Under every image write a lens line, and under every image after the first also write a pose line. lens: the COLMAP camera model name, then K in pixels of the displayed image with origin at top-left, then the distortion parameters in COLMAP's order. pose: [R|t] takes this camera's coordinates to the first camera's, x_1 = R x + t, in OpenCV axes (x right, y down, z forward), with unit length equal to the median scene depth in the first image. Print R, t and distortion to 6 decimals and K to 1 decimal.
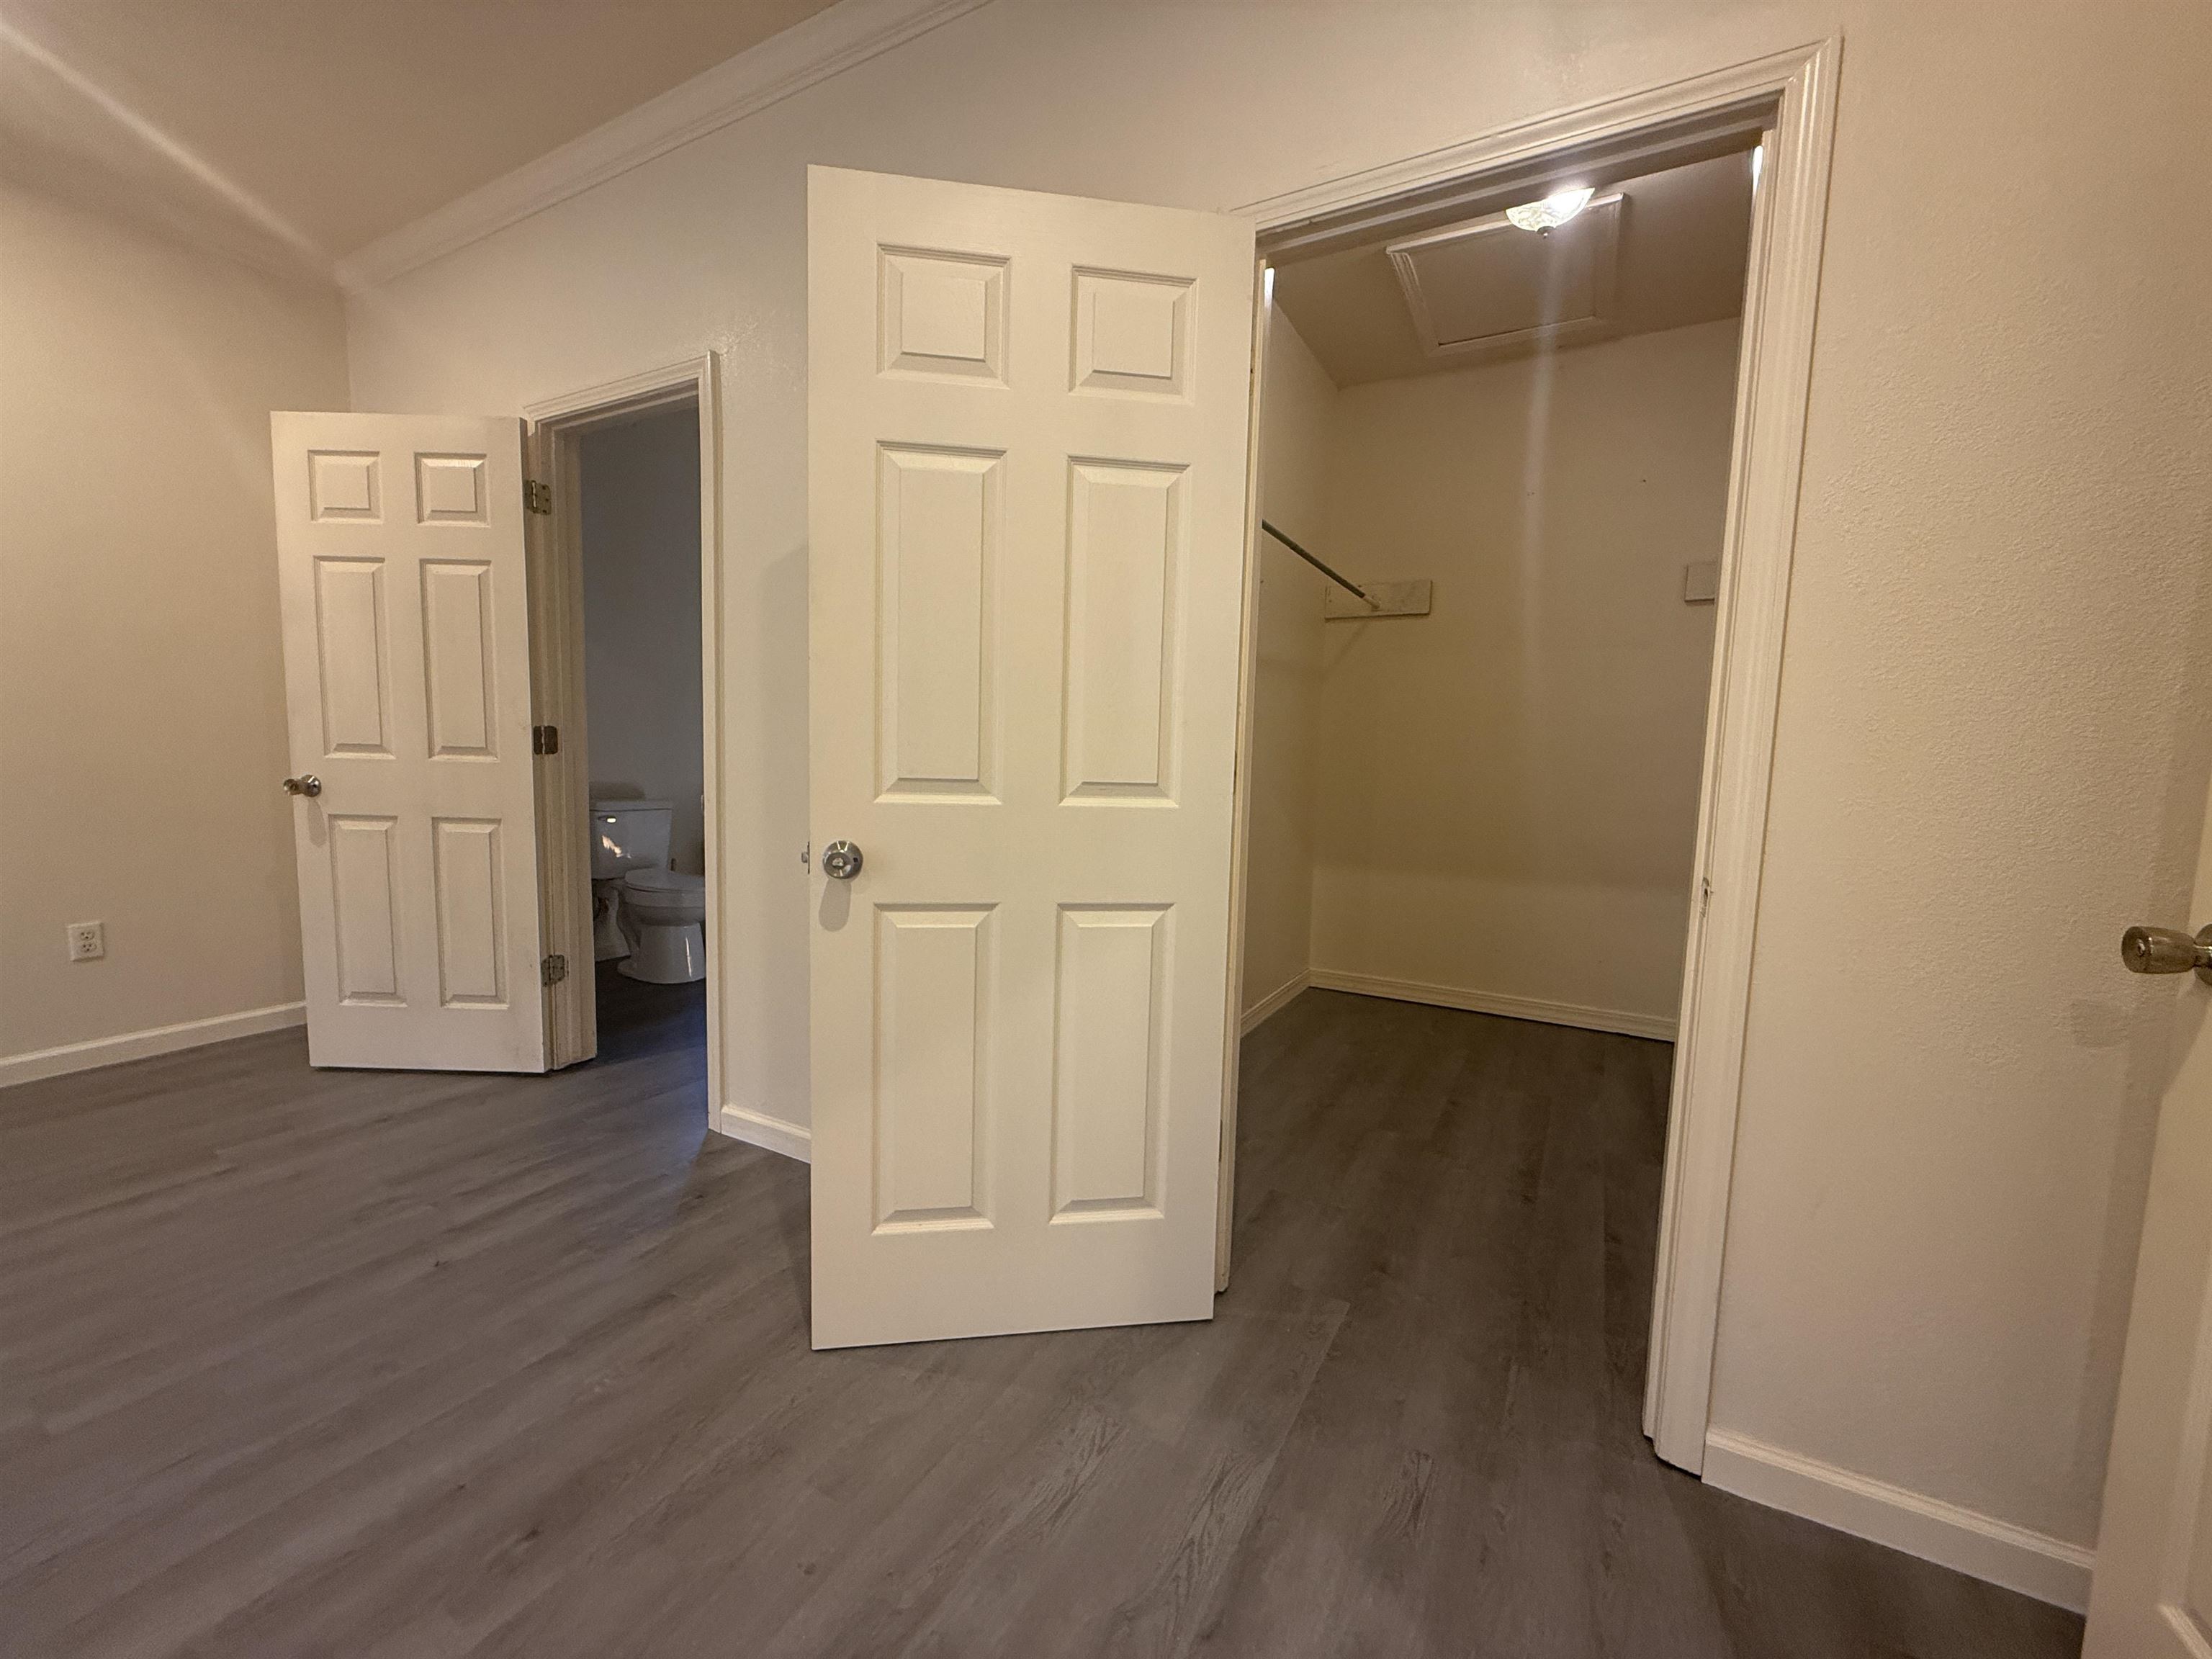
lens RADIAL K [[881.5, 0, 1099.9], [0, 881.5, 828.6], [0, 0, 1]] dist [0.000192, -0.000300]
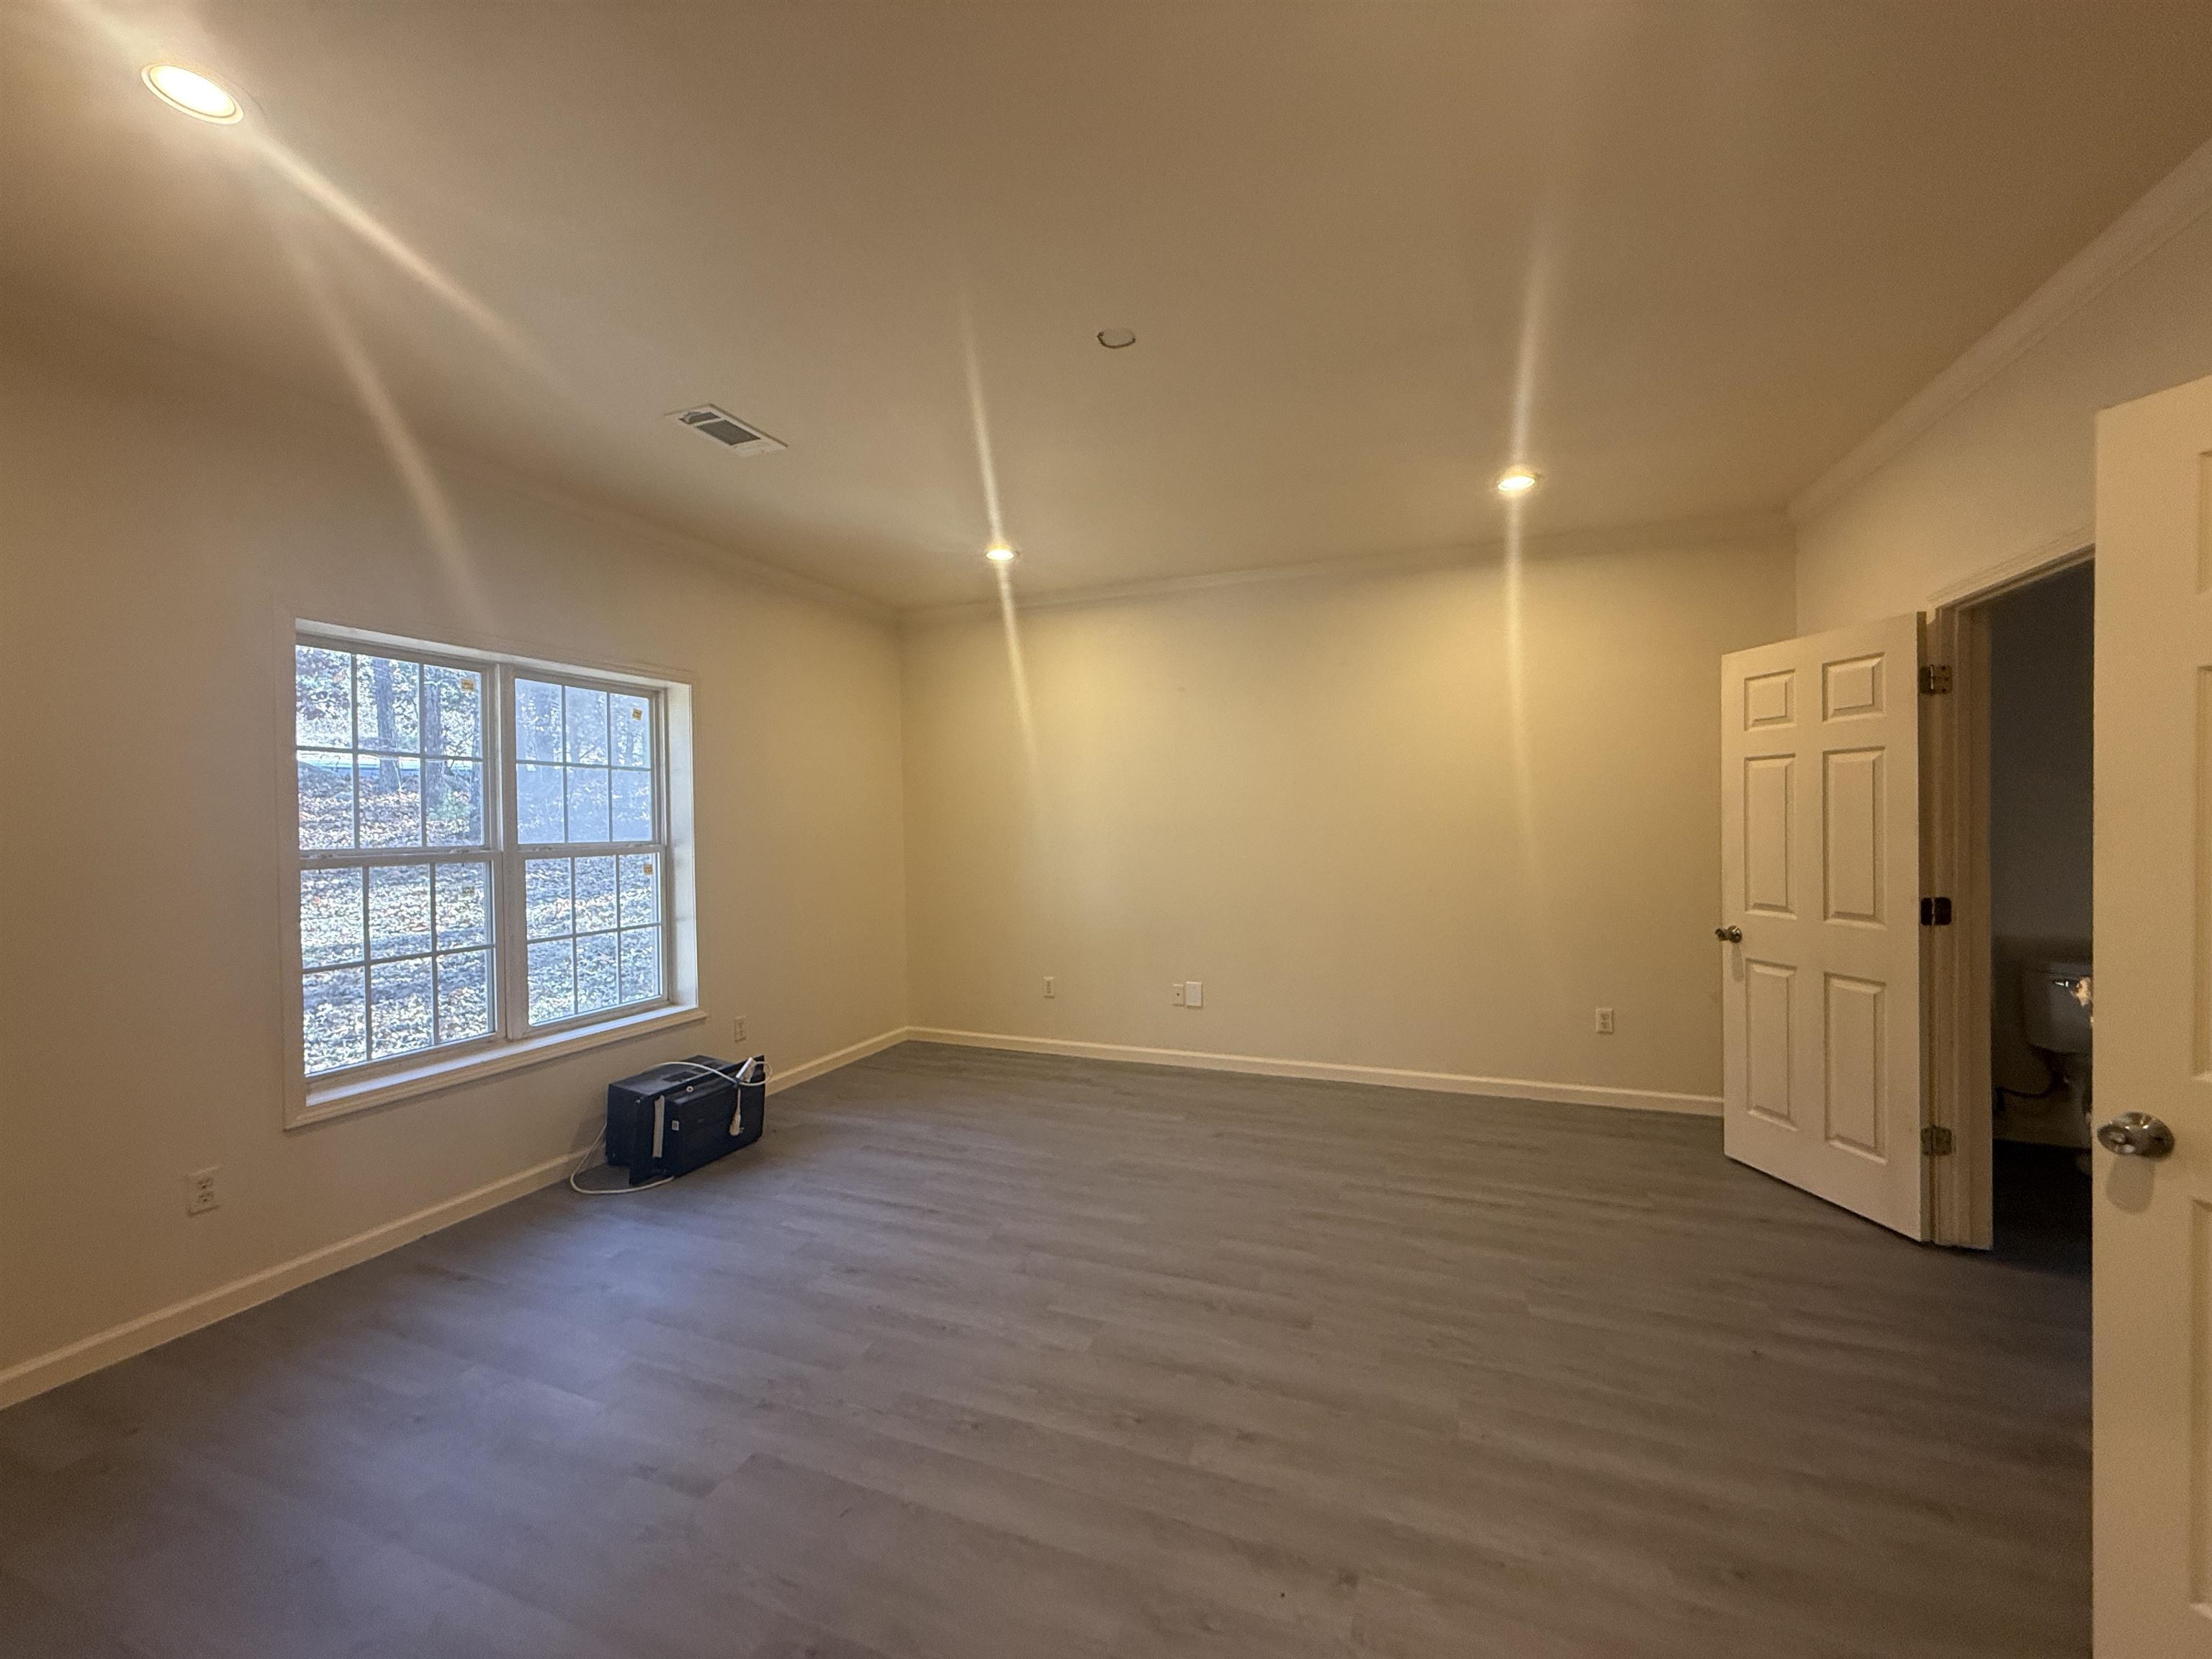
lens RADIAL K [[881.5, 0, 1099.9], [0, 881.5, 828.6], [0, 0, 1]] dist [0.000192, -0.000300]
pose [[0.138895, -0.018120, -0.990141, 0.249191], [-0.078449, 0.996489, -0.029241, -0.091815], [0.987195, 0.081737, 0.136985, -0.100628]]
